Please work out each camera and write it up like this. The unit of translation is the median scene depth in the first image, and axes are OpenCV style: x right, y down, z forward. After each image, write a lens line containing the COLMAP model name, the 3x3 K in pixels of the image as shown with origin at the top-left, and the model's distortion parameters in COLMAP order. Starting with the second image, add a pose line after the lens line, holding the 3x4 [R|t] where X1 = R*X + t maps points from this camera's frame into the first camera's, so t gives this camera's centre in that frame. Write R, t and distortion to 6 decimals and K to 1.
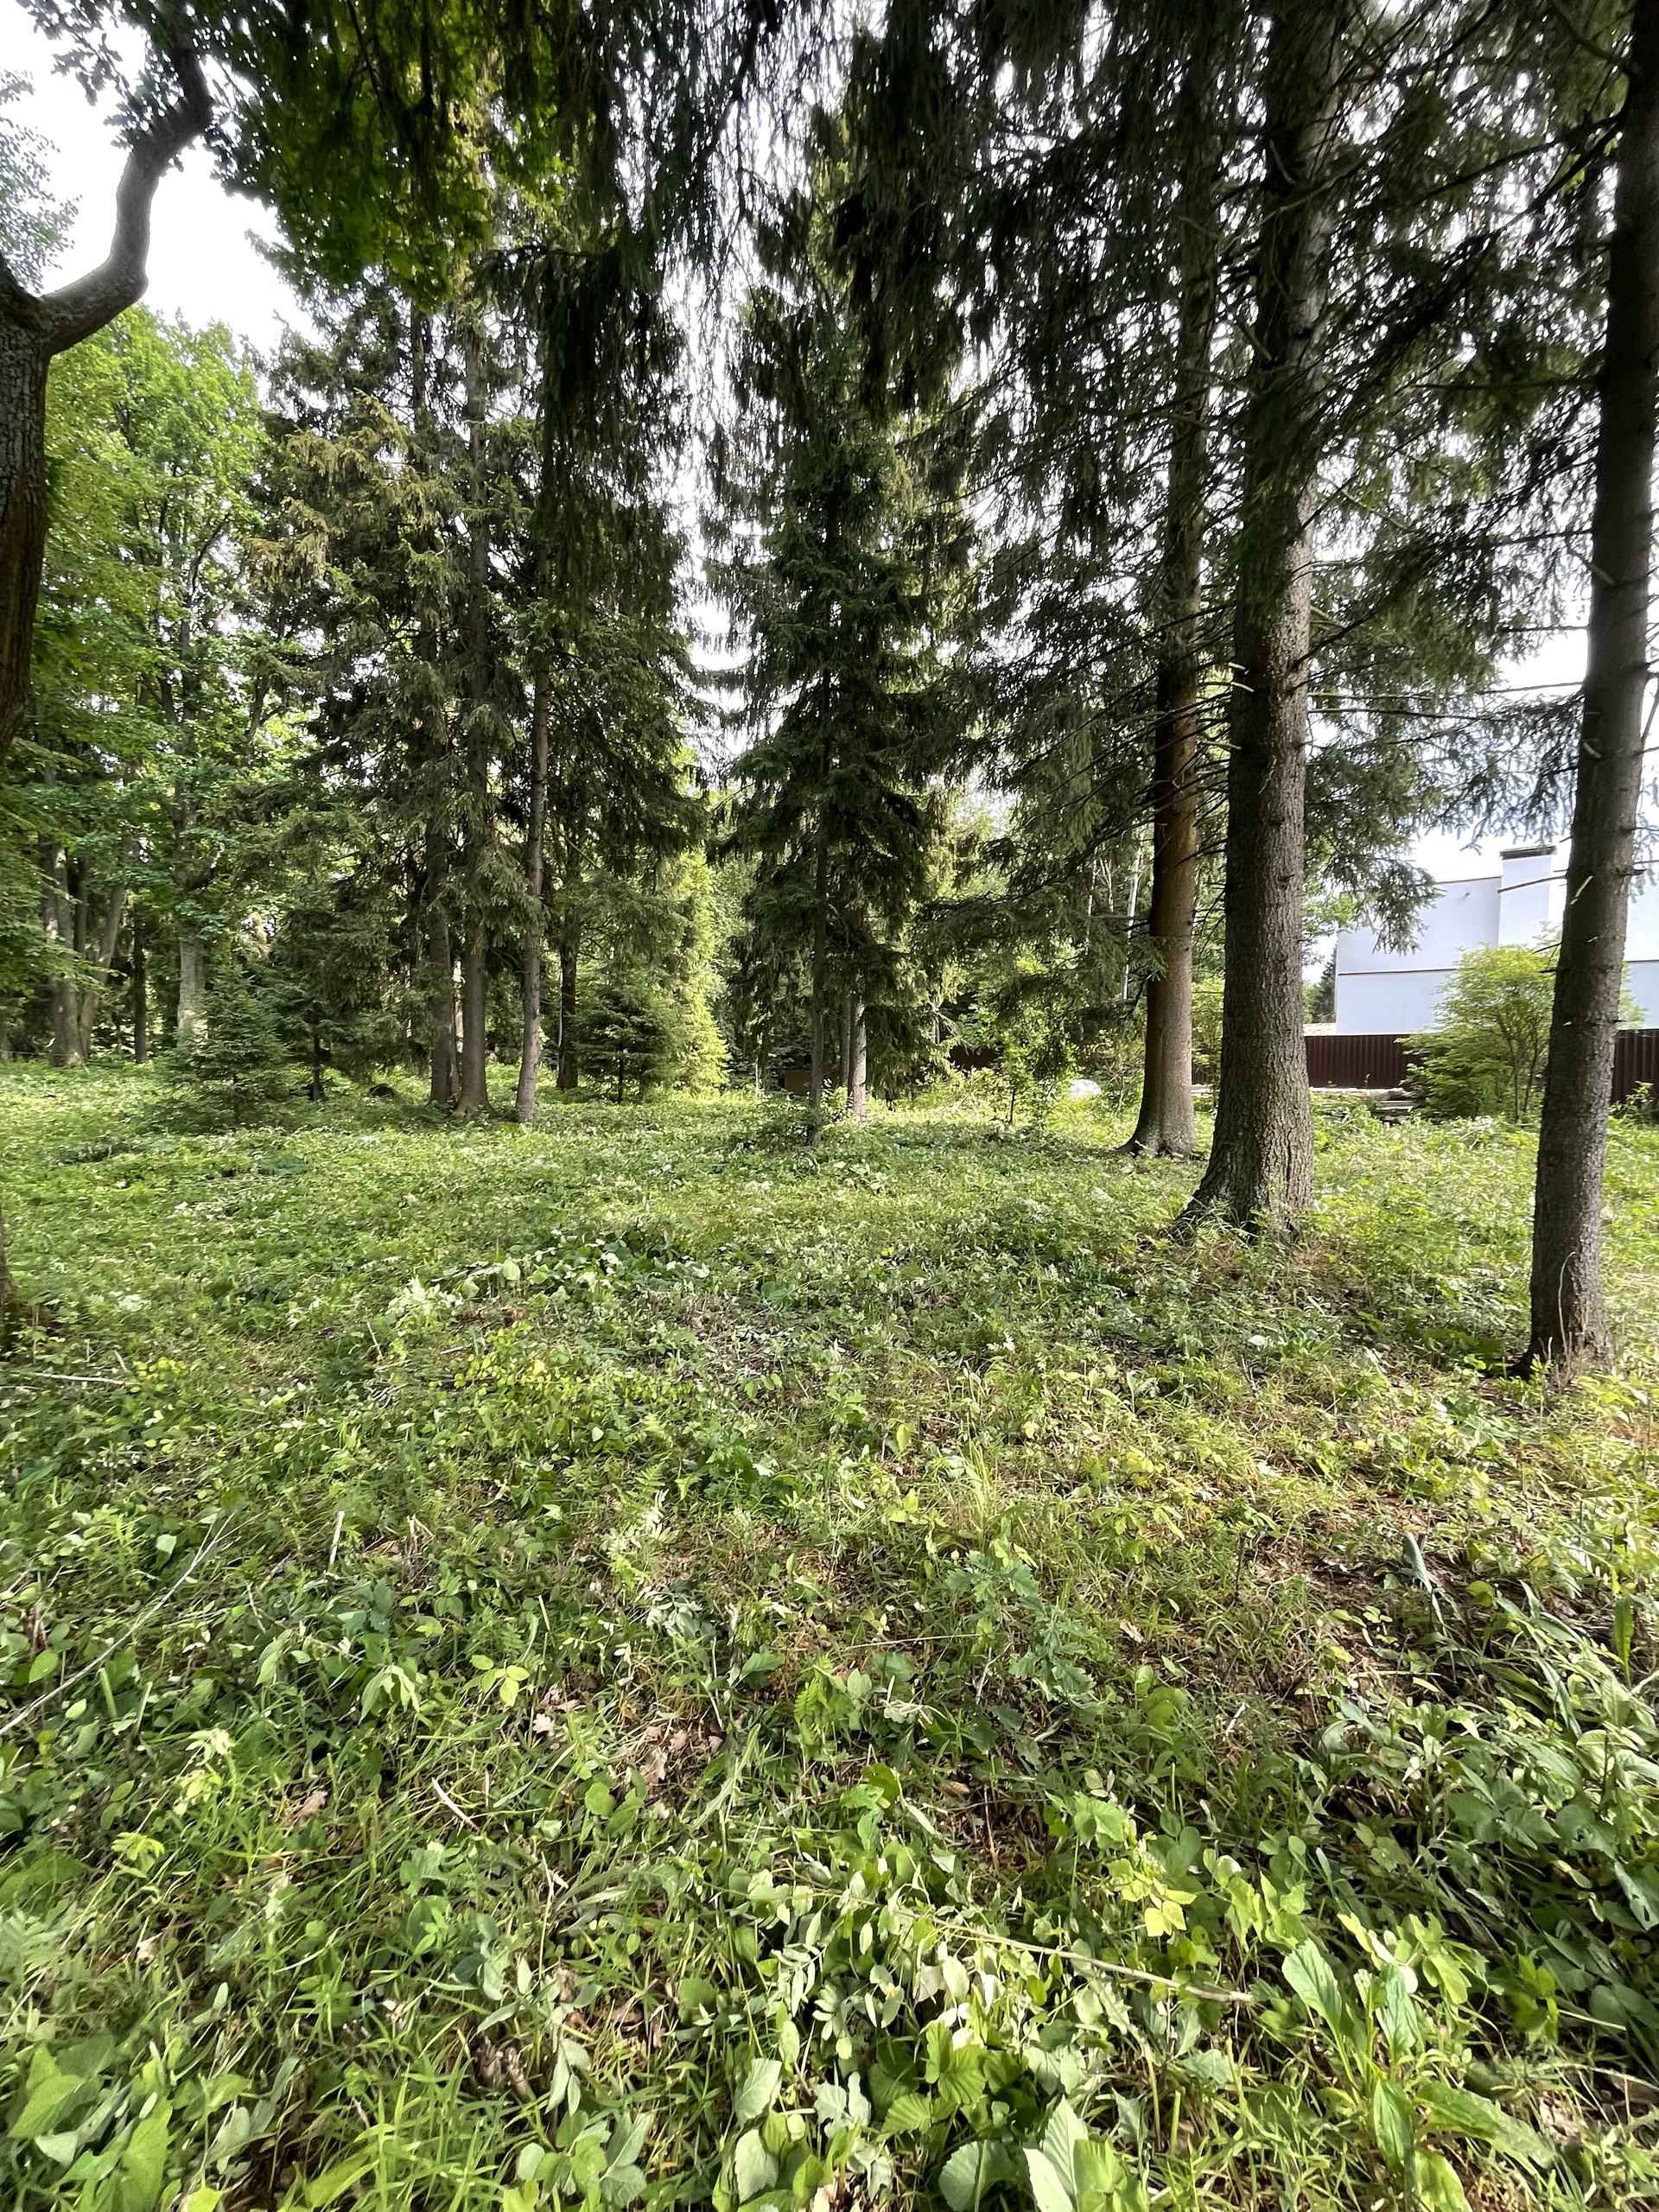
lens RADIAL K [[892.9, 0, 834.0], [0, 892.9, 1097.8], [0, 0, 1]] dist [0.001637, -0.000725]
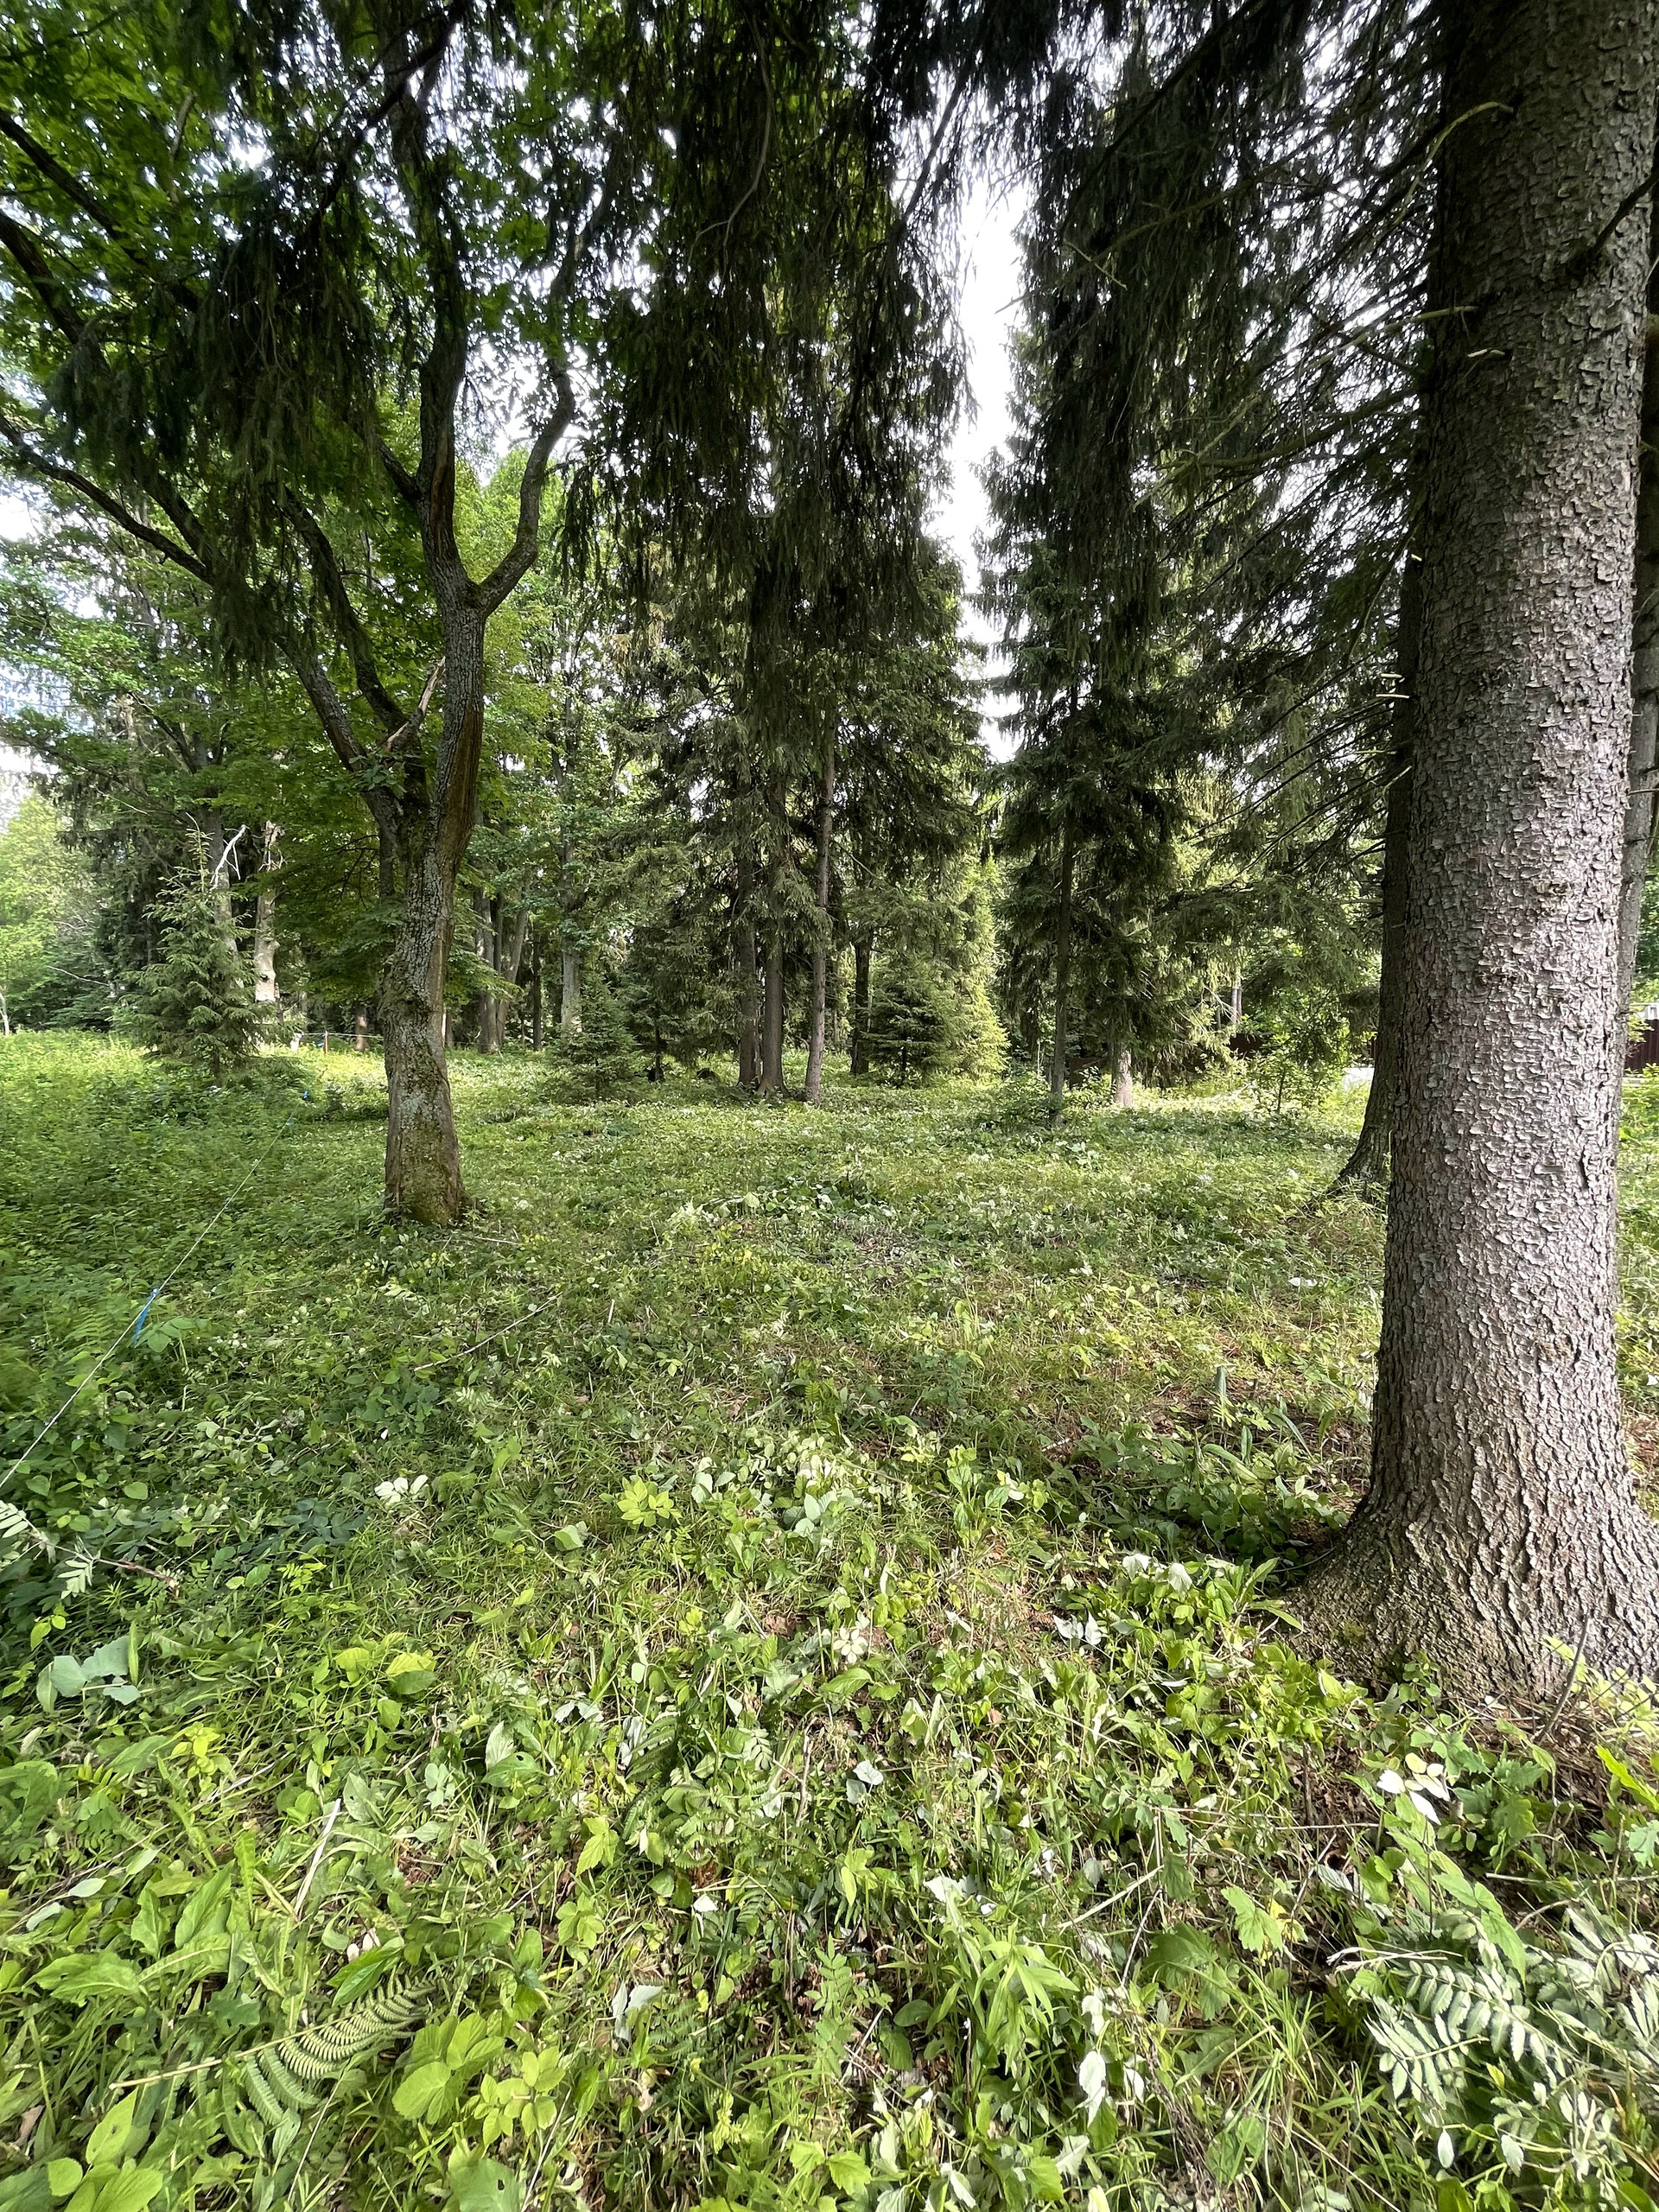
lens RADIAL K [[949.7, 0, 868.1], [0, 949.7, 1107.3], [0, 0, 1]] dist [-0.011019, 0.000103]
pose [[0.946543, 0.019609, -0.321981, 0.274031], [-0.012981, 0.999658, 0.022718, 0.013306], [0.322316, -0.017324, 0.946474, -0.322906]]
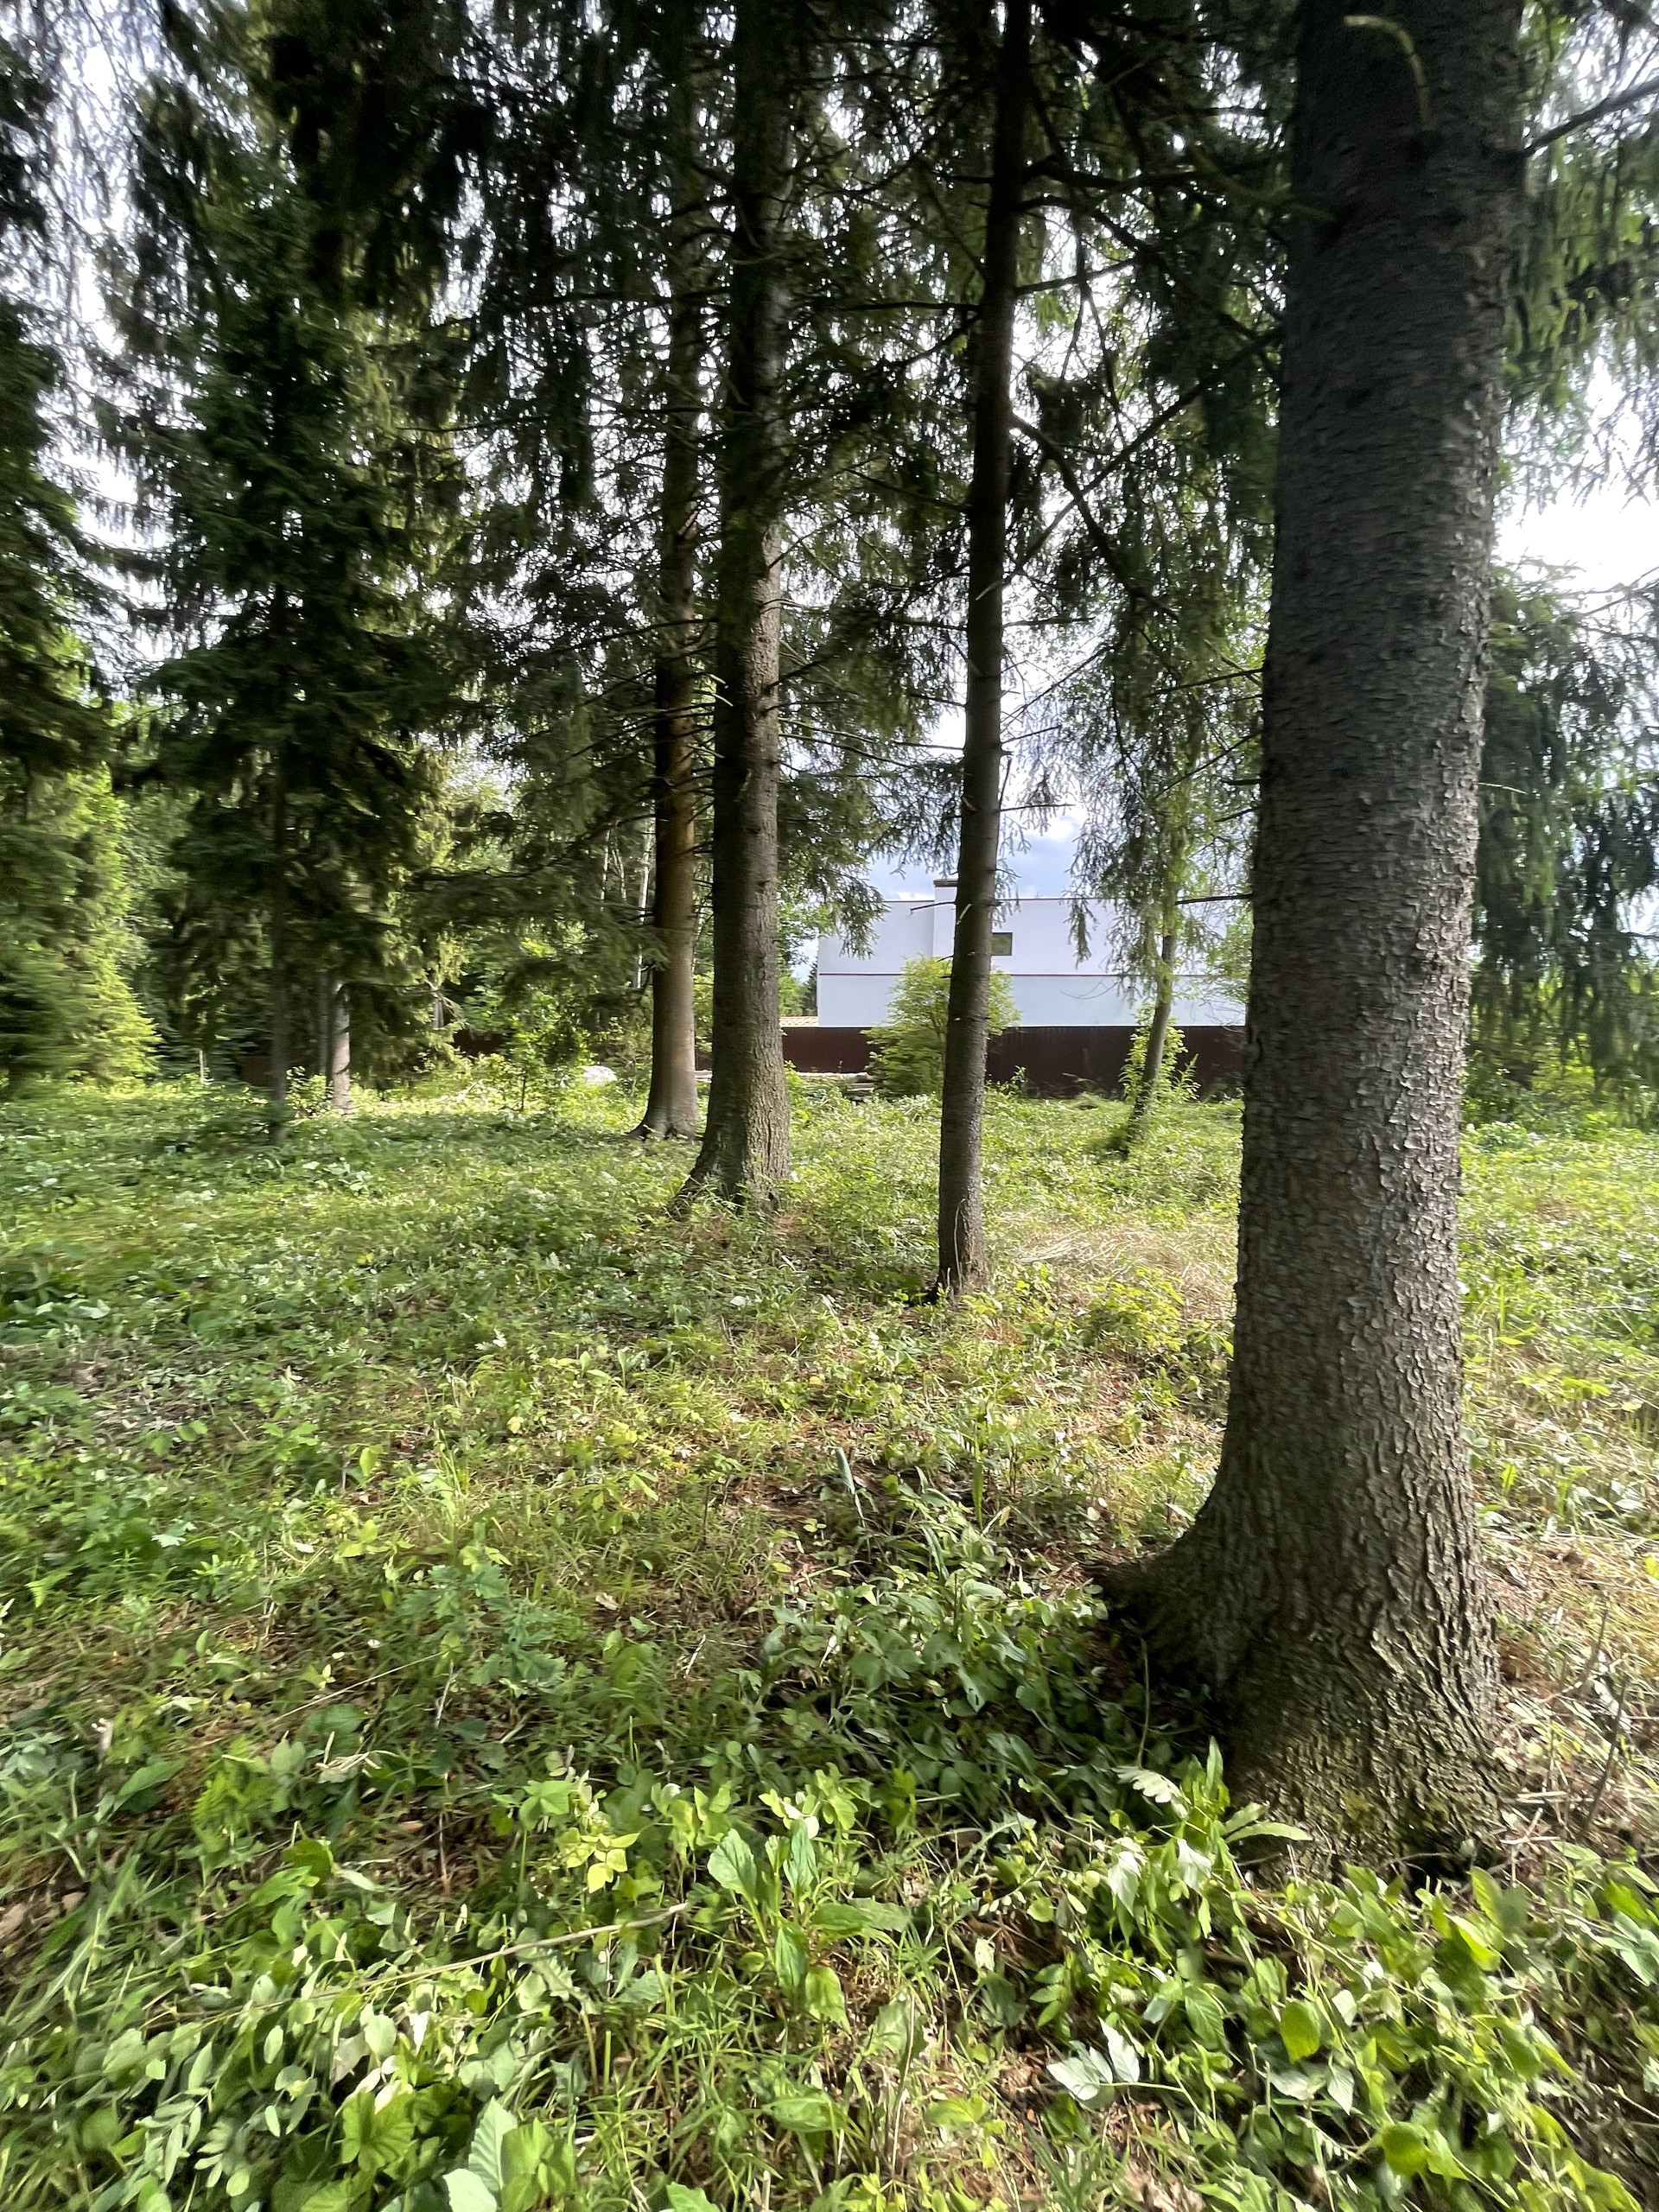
lens RADIAL K [[892.9, 0, 834.0], [0, 892.9, 1097.8], [0, 0, 1]] dist [0.001637, -0.000725]
pose [[0.866926, -0.020722, 0.498006, 0.028687], [0.013628, 0.999747, 0.017875, 0.002547], [-0.498251, -0.008709, 0.866989, -0.006217]]
